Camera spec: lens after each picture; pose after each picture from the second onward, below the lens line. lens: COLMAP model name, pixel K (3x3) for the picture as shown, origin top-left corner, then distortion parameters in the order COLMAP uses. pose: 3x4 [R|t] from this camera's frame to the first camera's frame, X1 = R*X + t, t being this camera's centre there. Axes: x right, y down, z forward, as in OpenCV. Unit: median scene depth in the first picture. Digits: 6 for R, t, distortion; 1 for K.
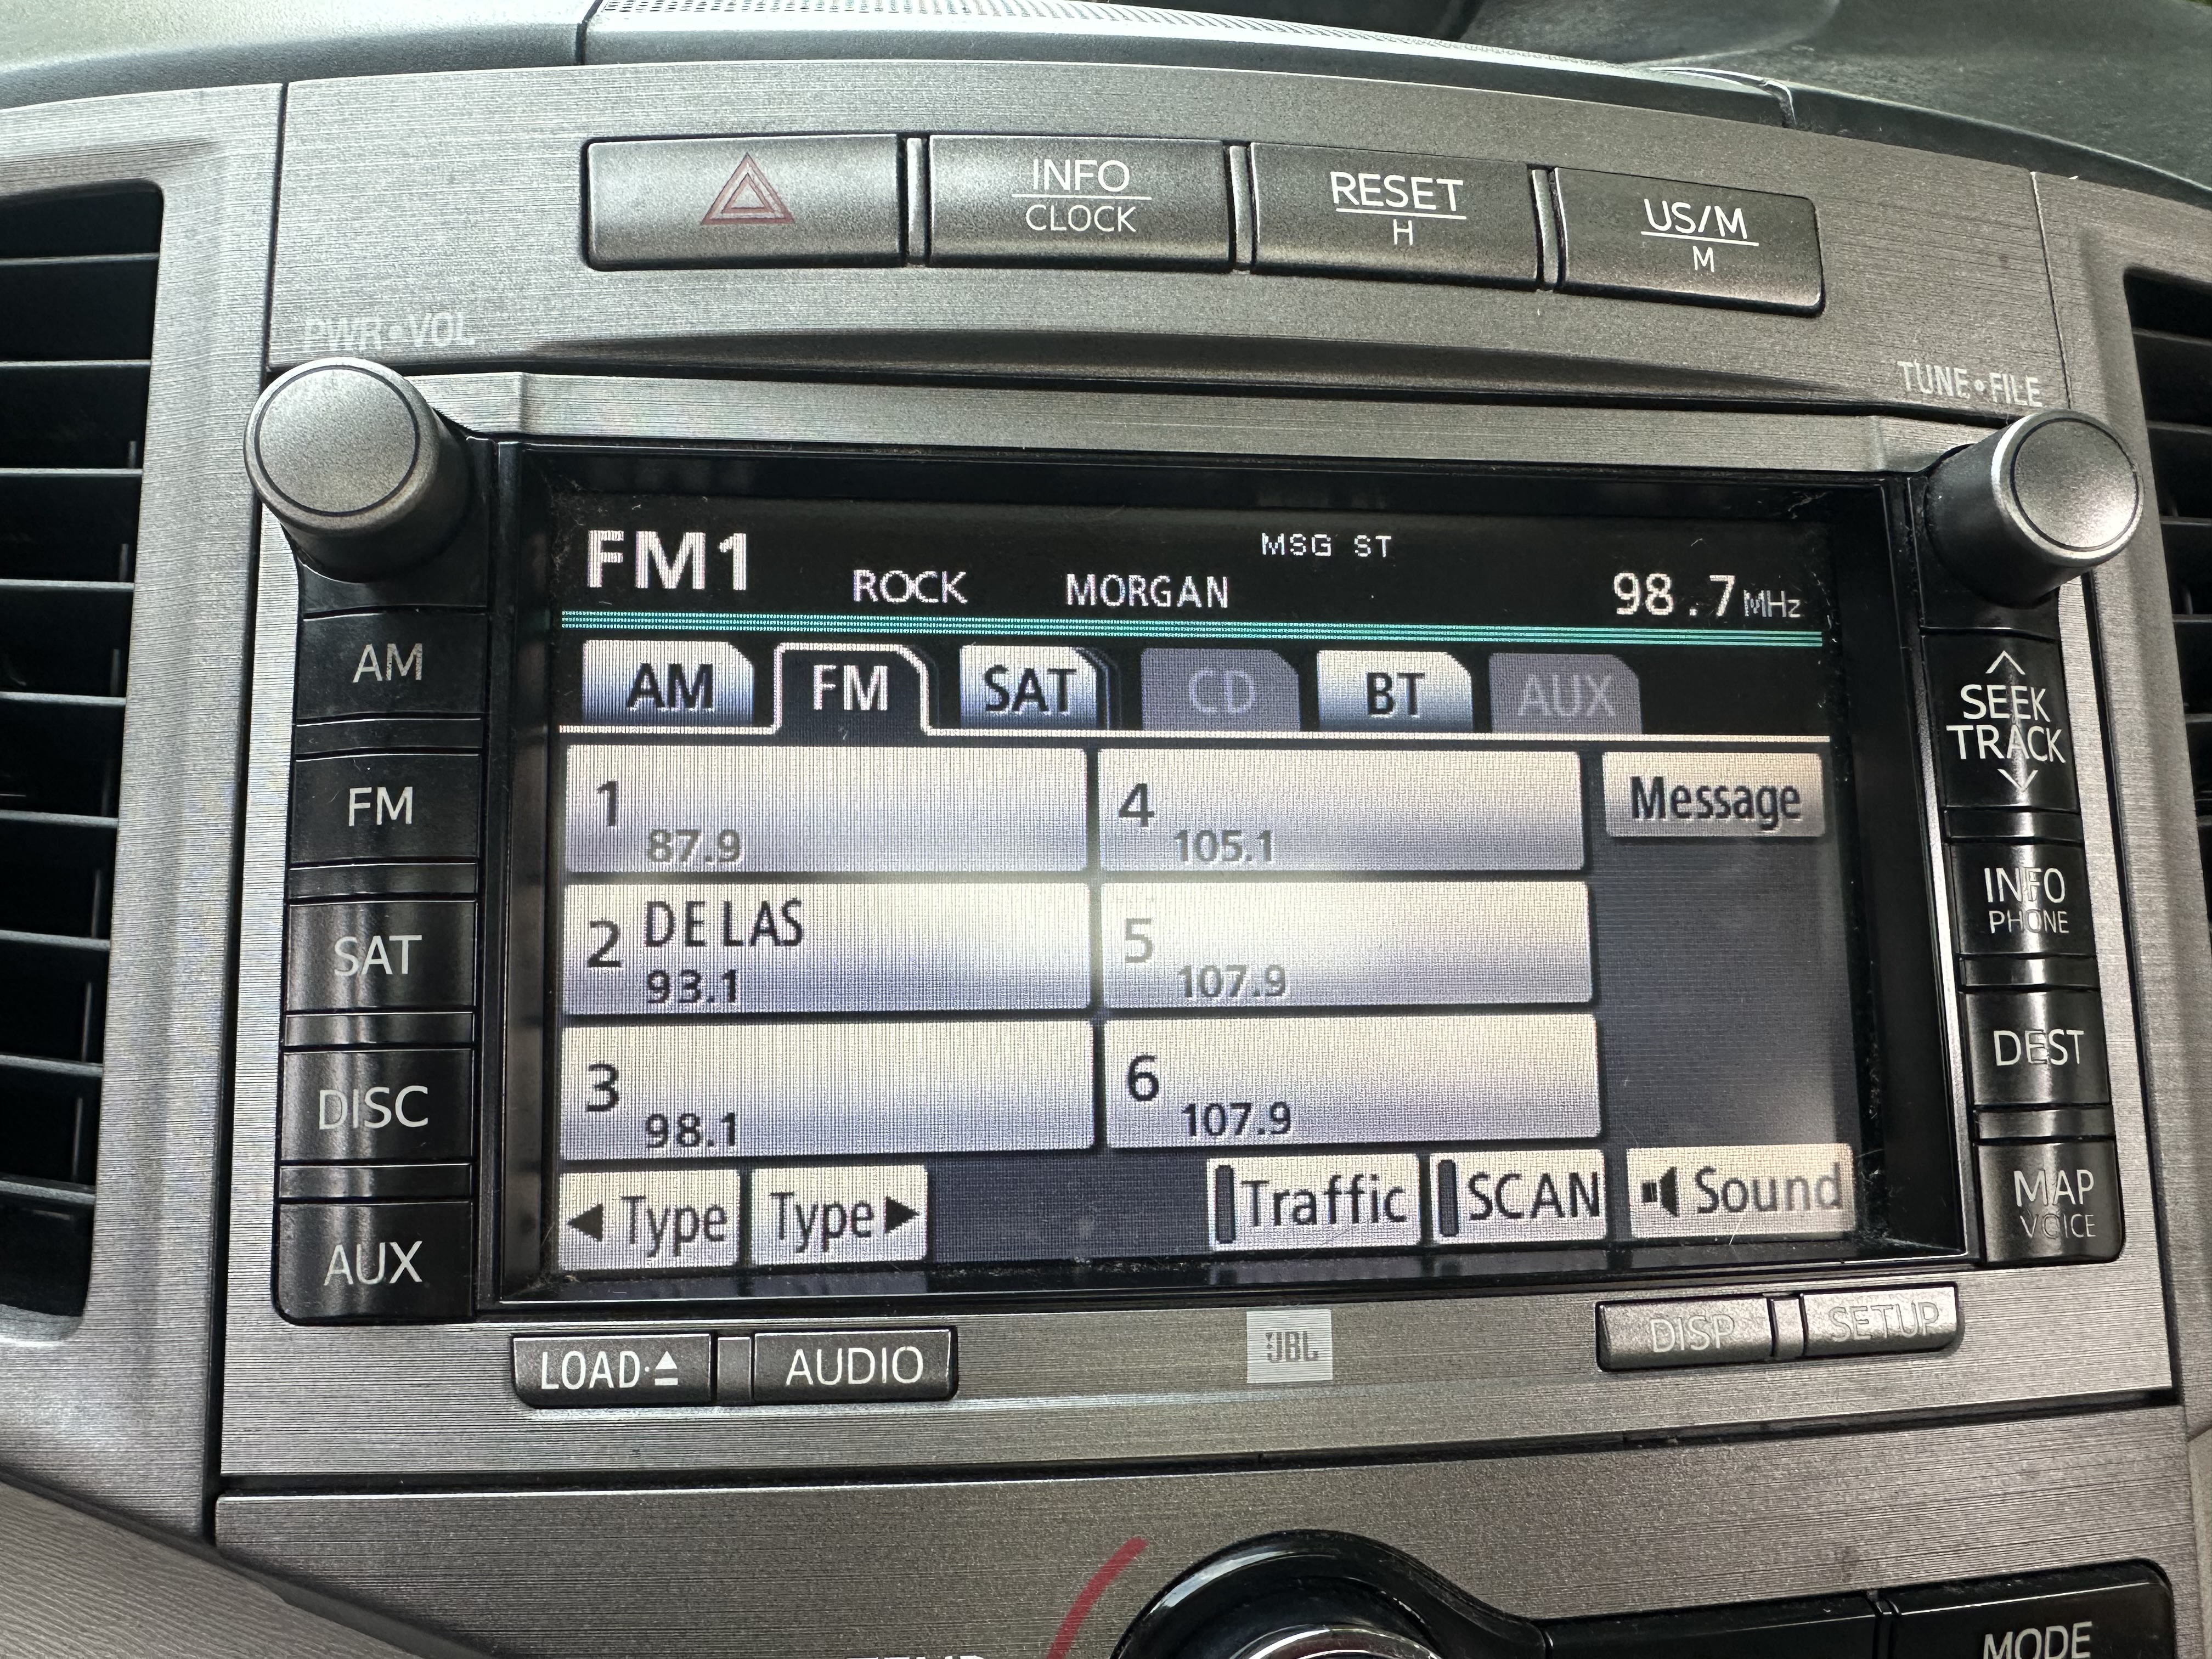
lens RADIAL K [[1551.2, 0, 1102.7], [0, 1551.2, 832.0], [0, 0, 1]] dist [0.013563, -0.012468]
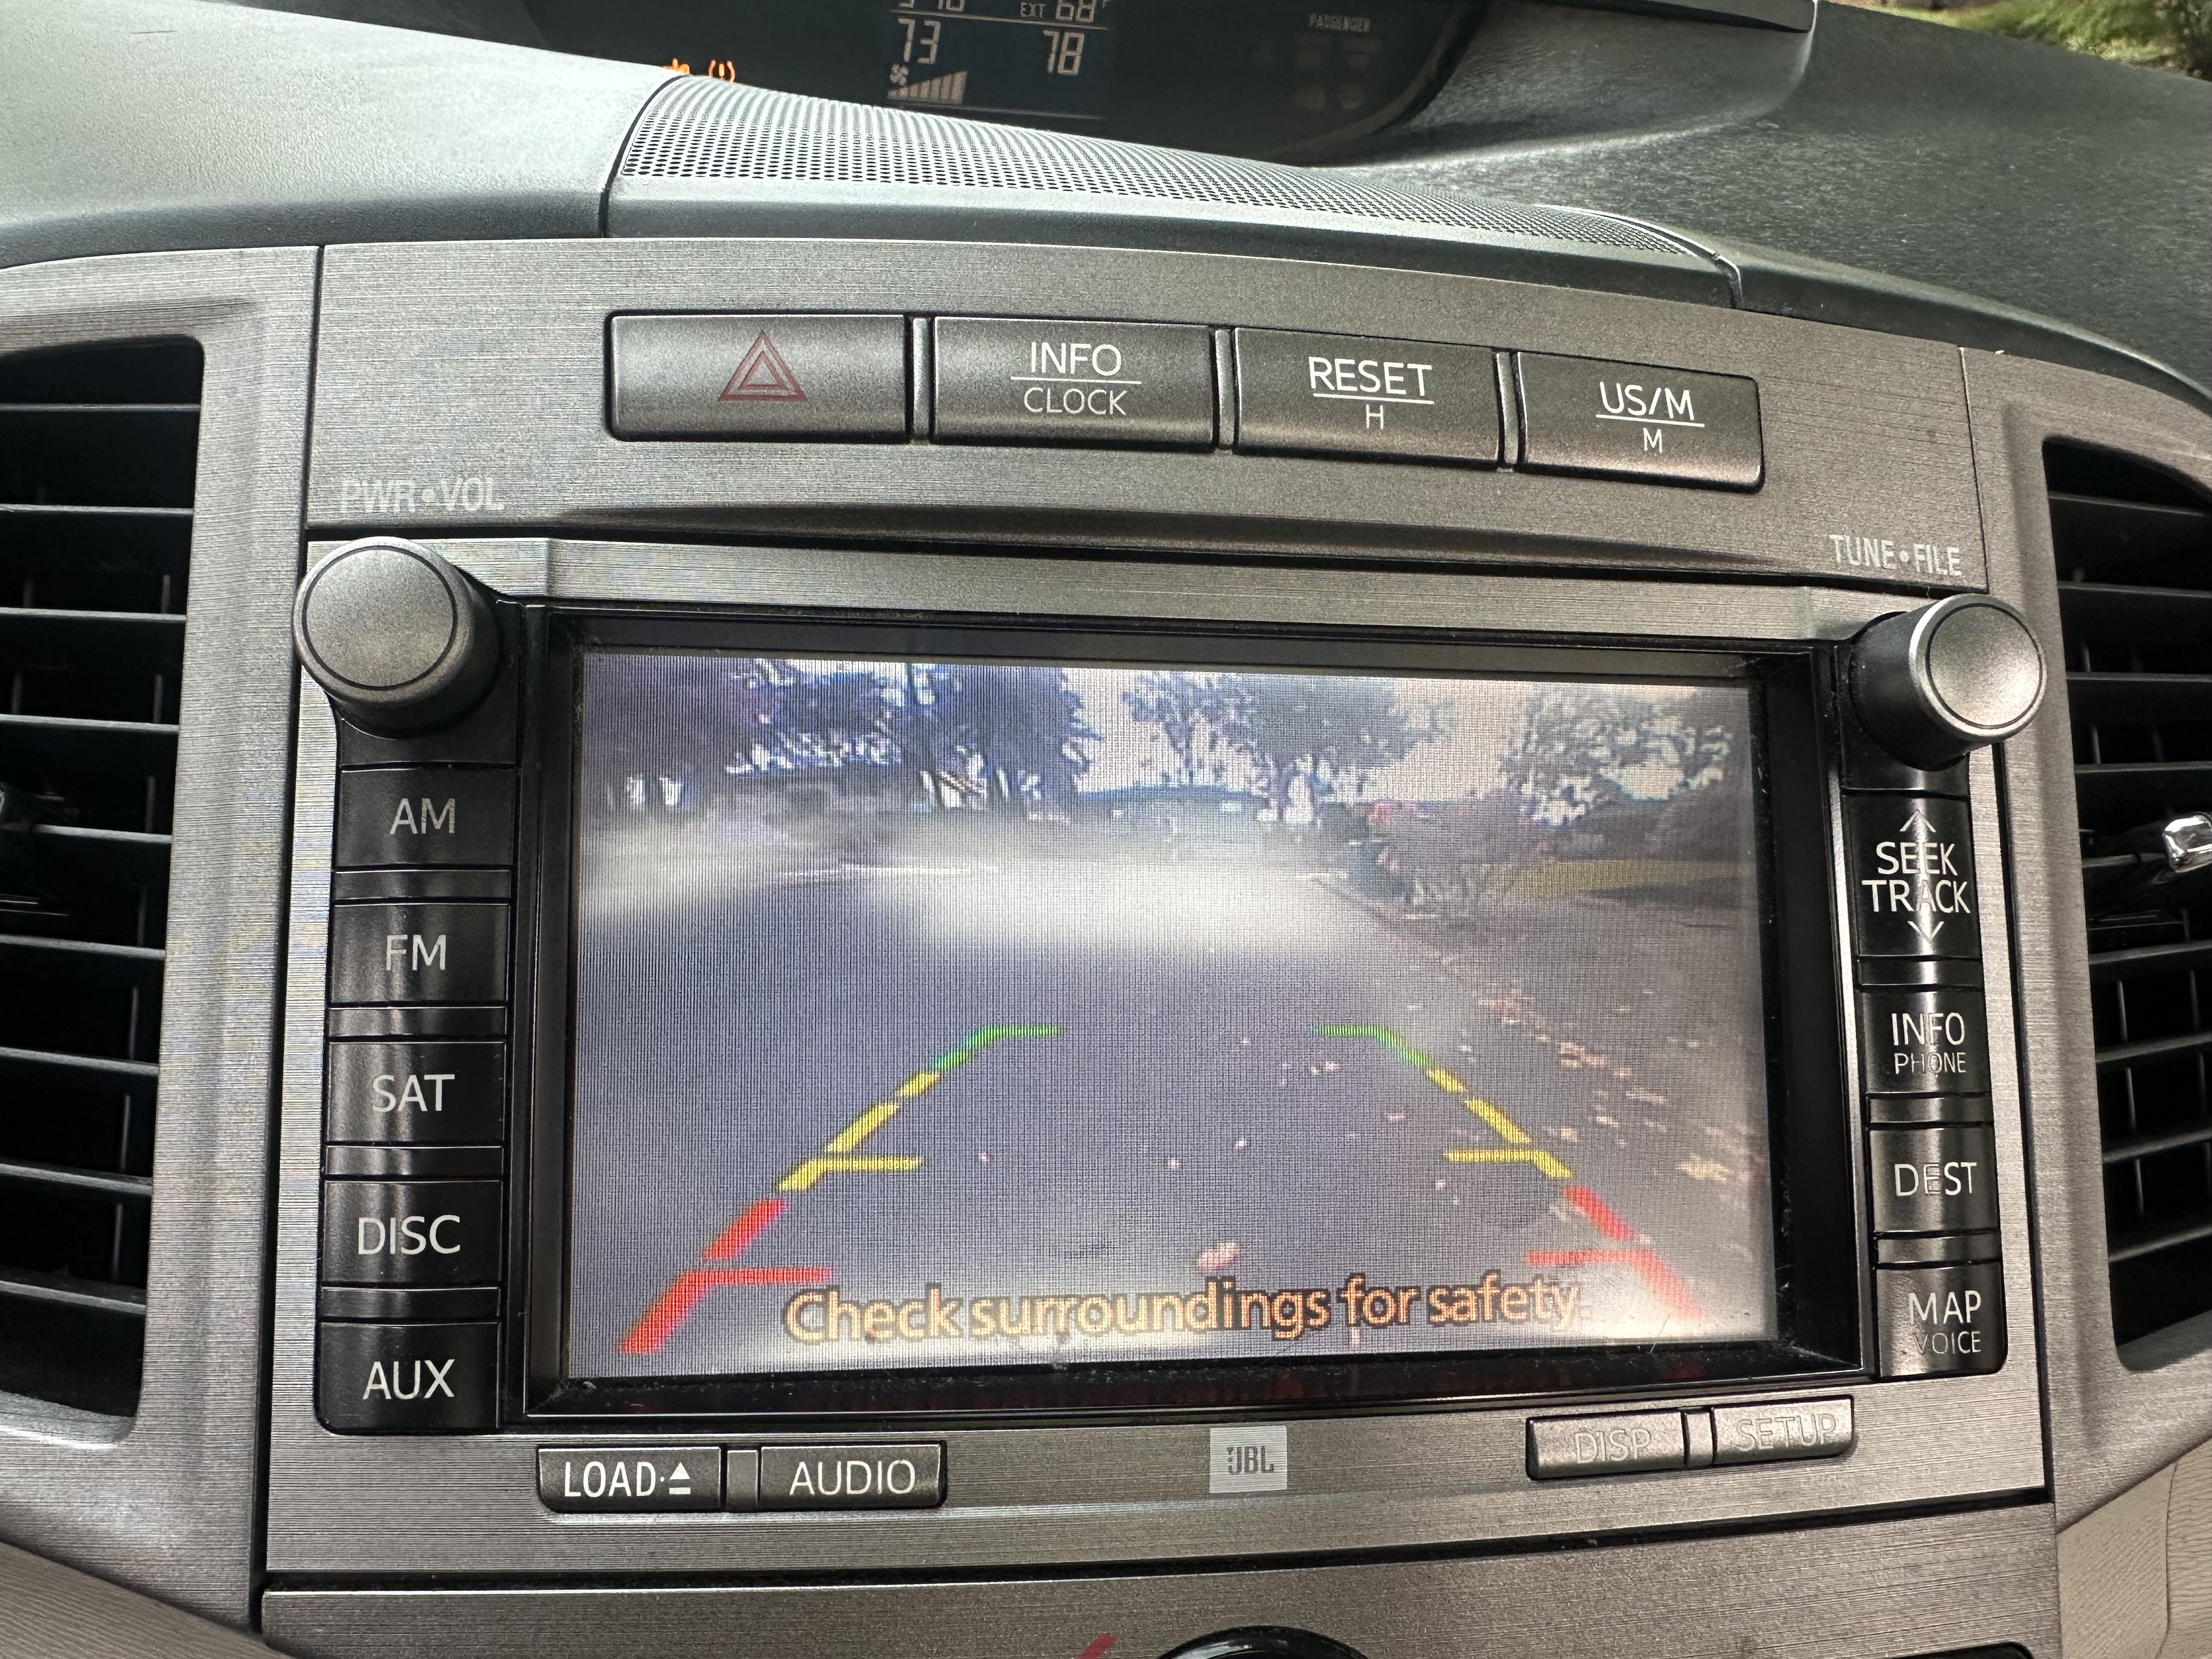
lens RADIAL K [[1551.2, 0, 1102.7], [0, 1551.2, 826.1], [0, 0, 1]] dist [0.013563, -0.012468]
pose [[0.999579, 0.017506, 0.023138, -0.014781], [-0.018126, 0.999475, 0.026866, -0.131254], [-0.022656, -0.027274, 0.999371, -0.077063]]
